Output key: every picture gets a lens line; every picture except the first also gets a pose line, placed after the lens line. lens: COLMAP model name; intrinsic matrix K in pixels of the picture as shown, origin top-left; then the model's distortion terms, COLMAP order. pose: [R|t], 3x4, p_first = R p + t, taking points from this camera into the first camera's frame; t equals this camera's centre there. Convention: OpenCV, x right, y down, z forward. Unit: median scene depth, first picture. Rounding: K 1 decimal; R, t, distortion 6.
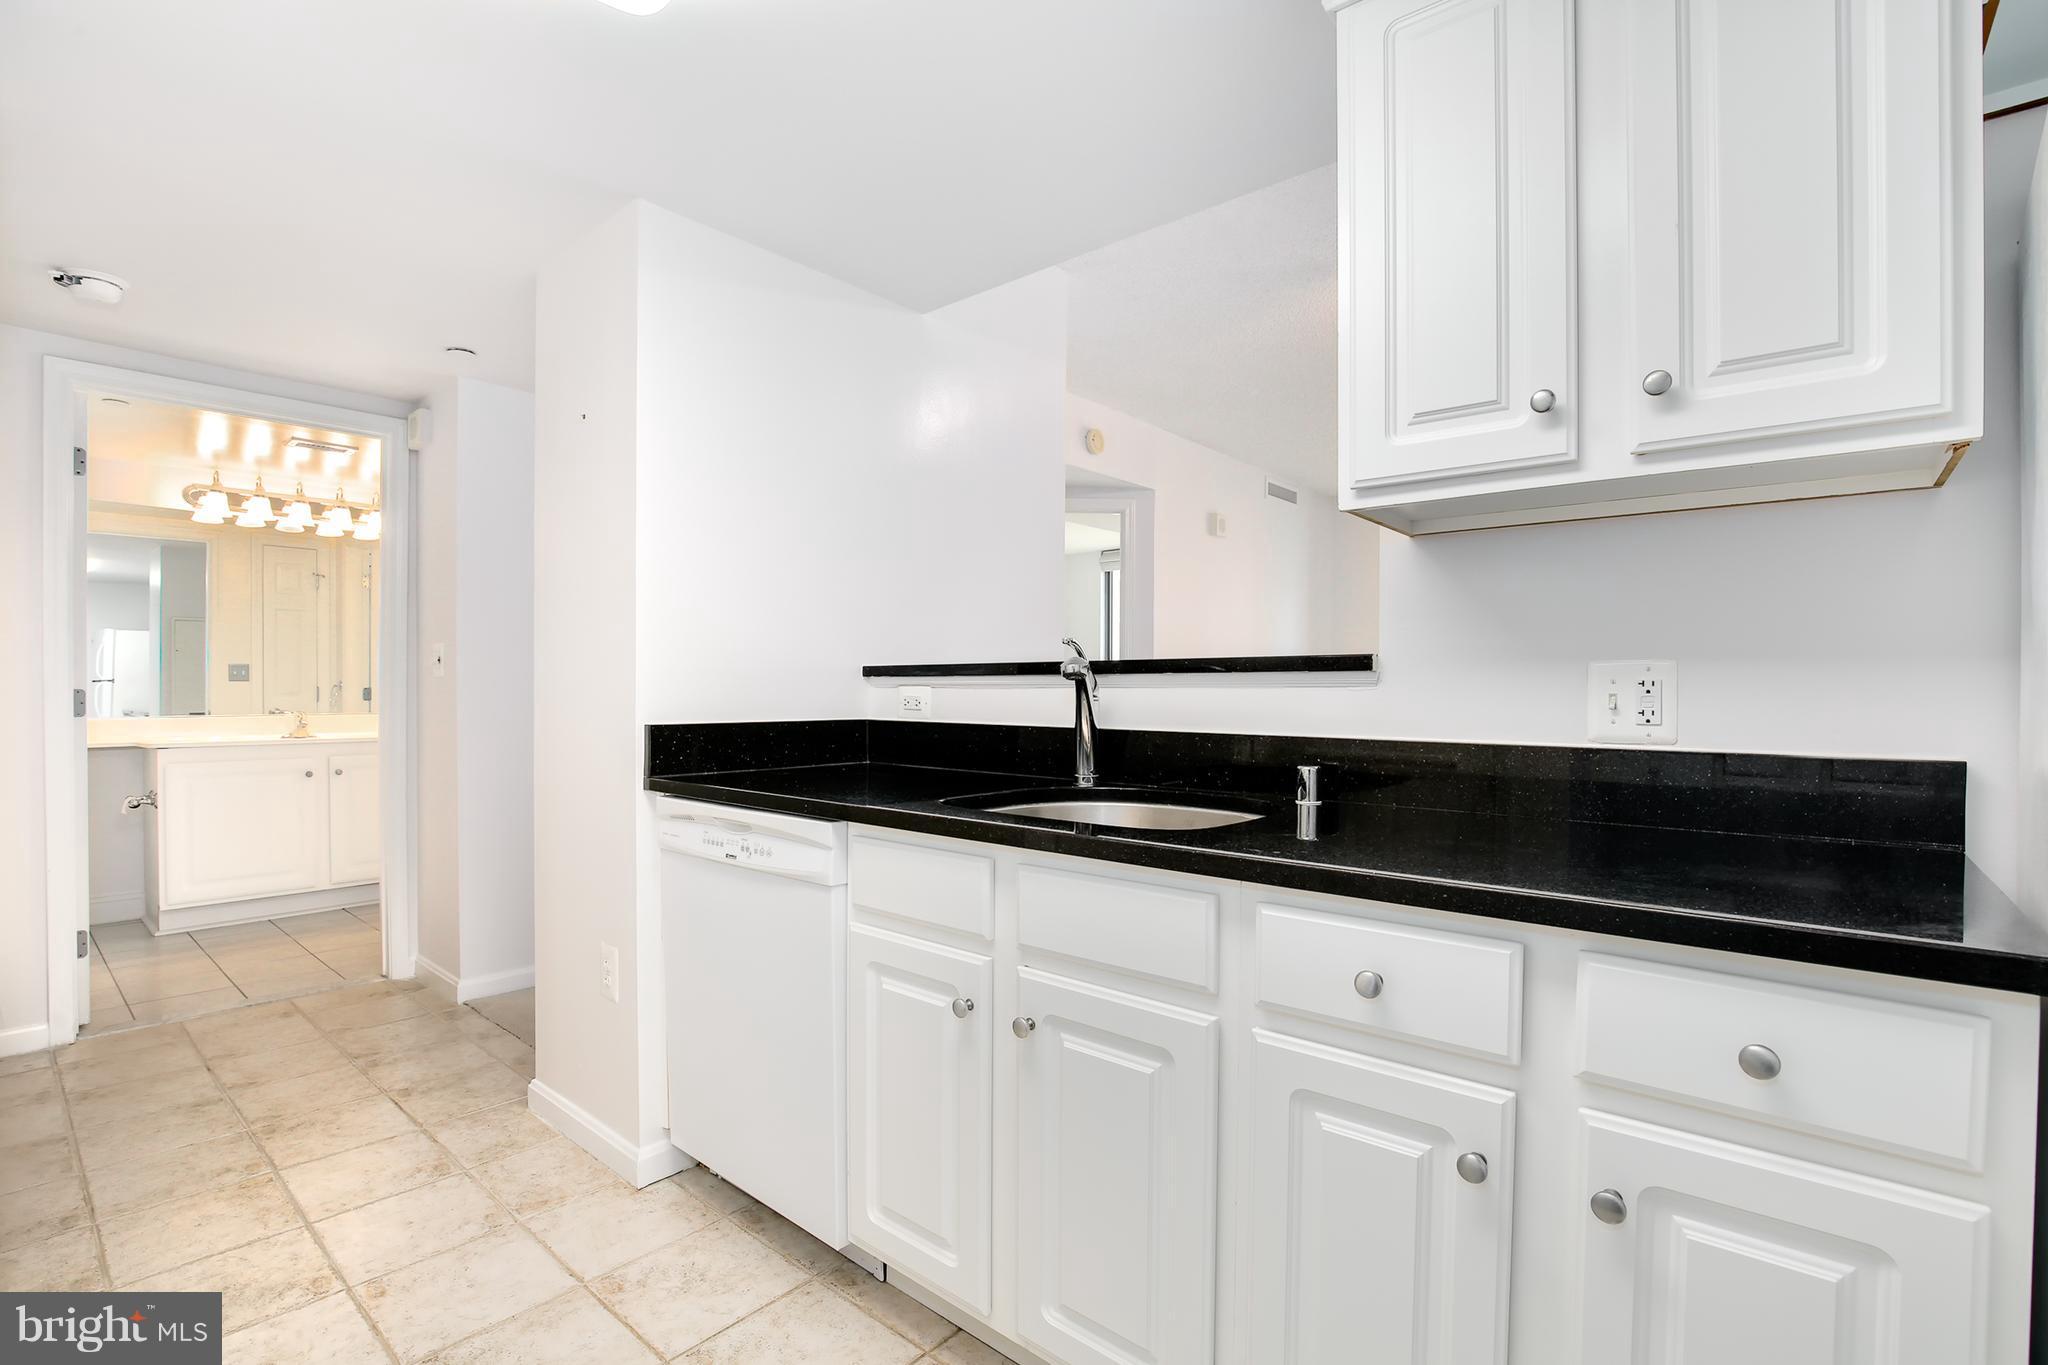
lens RADIAL K [[952.8, 0, 1016.5], [0, 952.8, 689.0], [0, 0, 1]] dist [-0.031364, 0.003905]
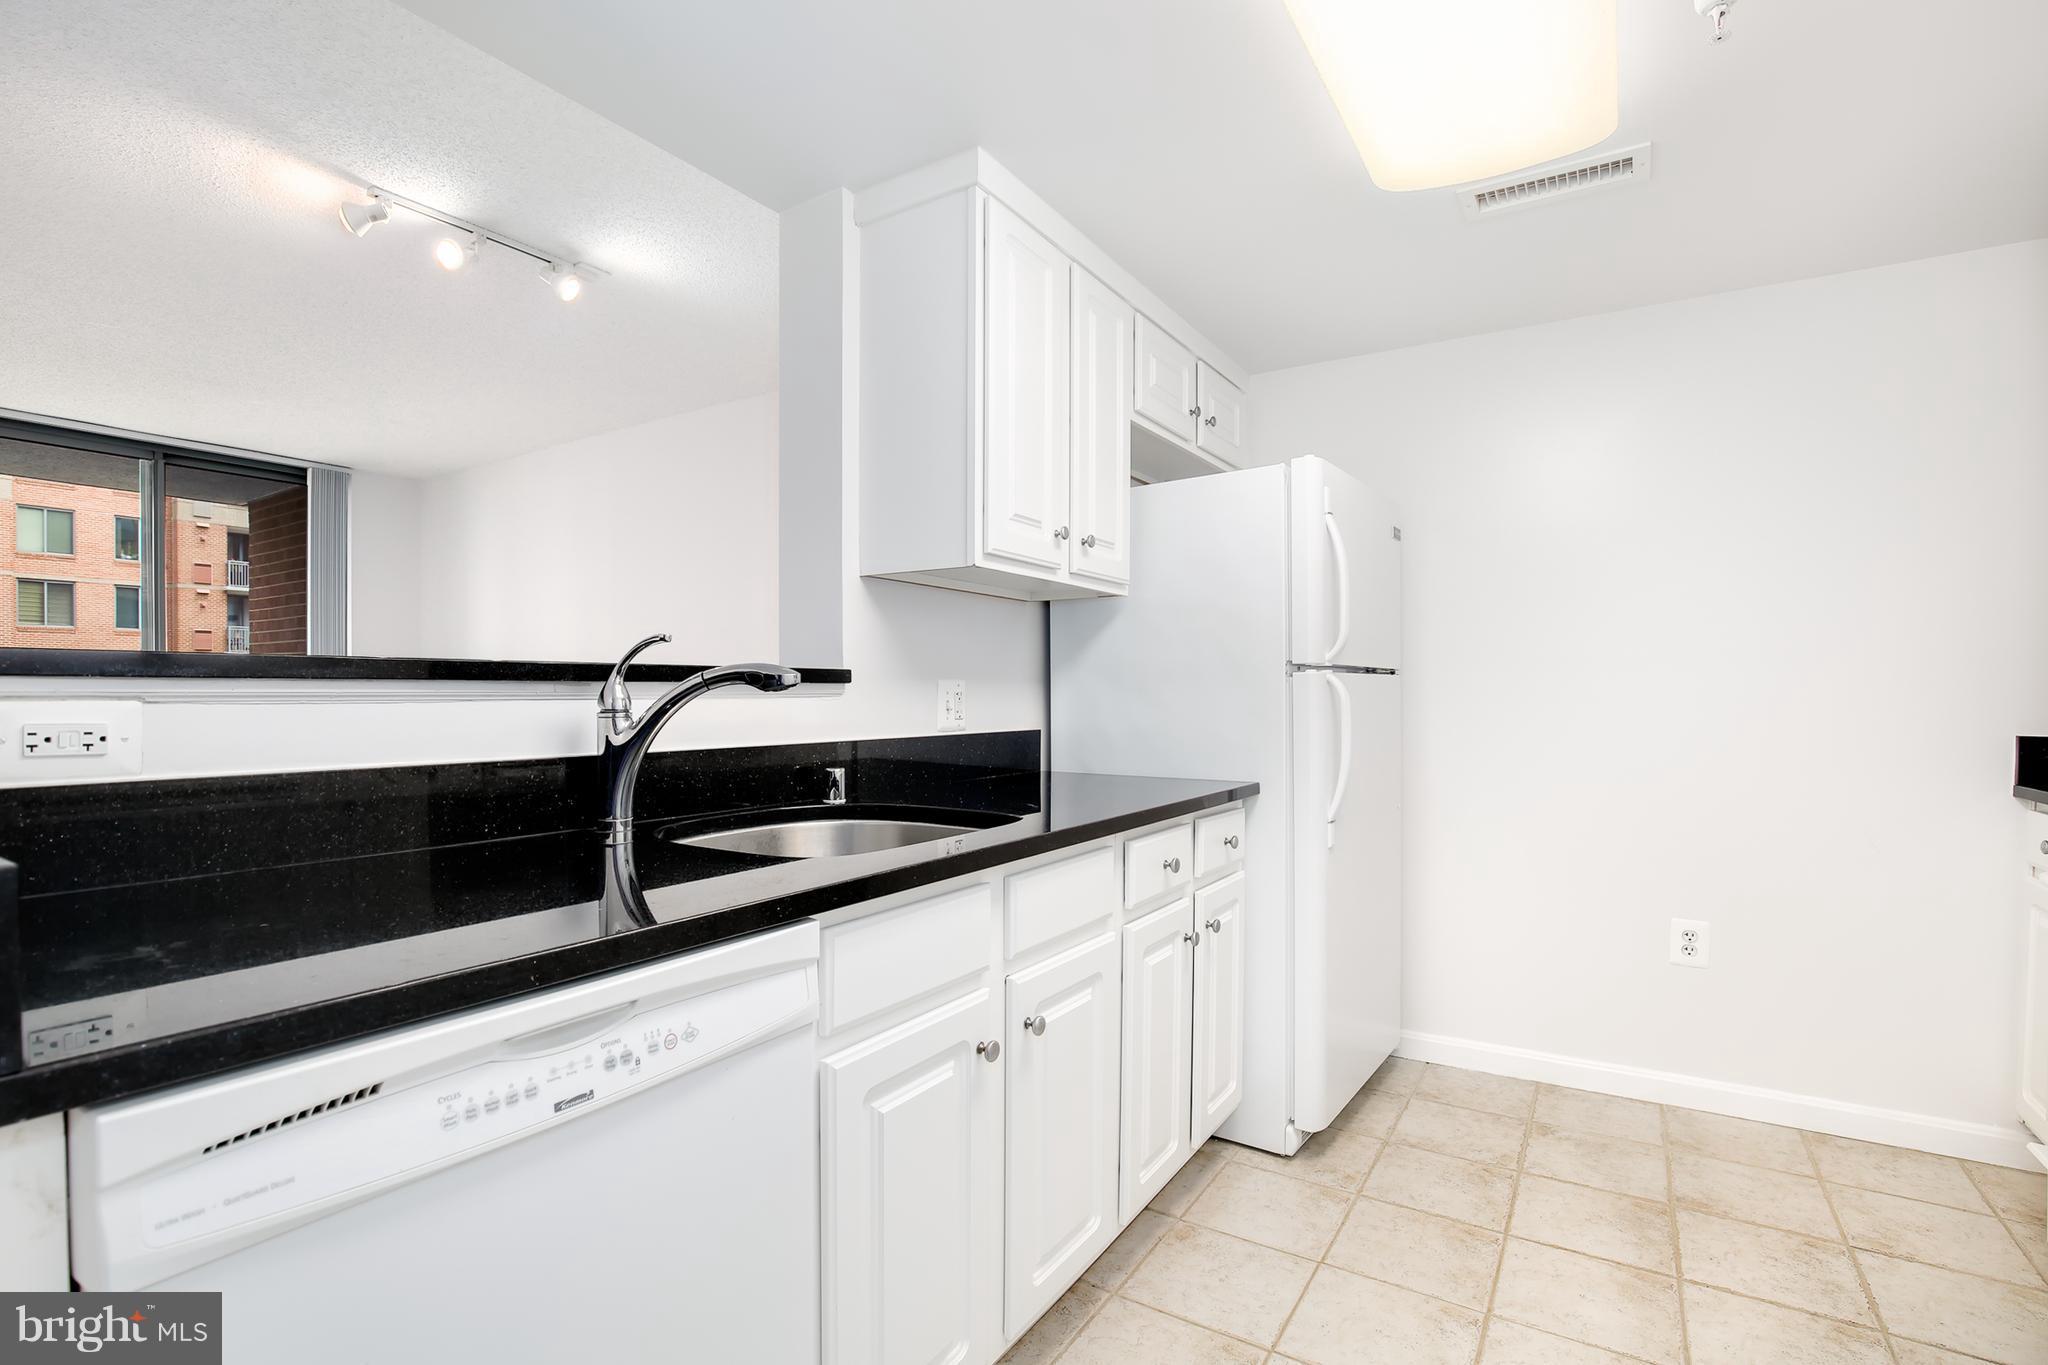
lens RADIAL K [[952.8, 0, 1001.5], [0, 952.8, 702.3], [0, 0, 1]] dist [-0.031364, 0.003905]
pose [[-0.137685, -0.013253, 0.990387, -0.776015], [-0.000946, 0.999912, 0.013249, -0.010923], [-0.990476, 0.000887, -0.137685, 0.898234]]
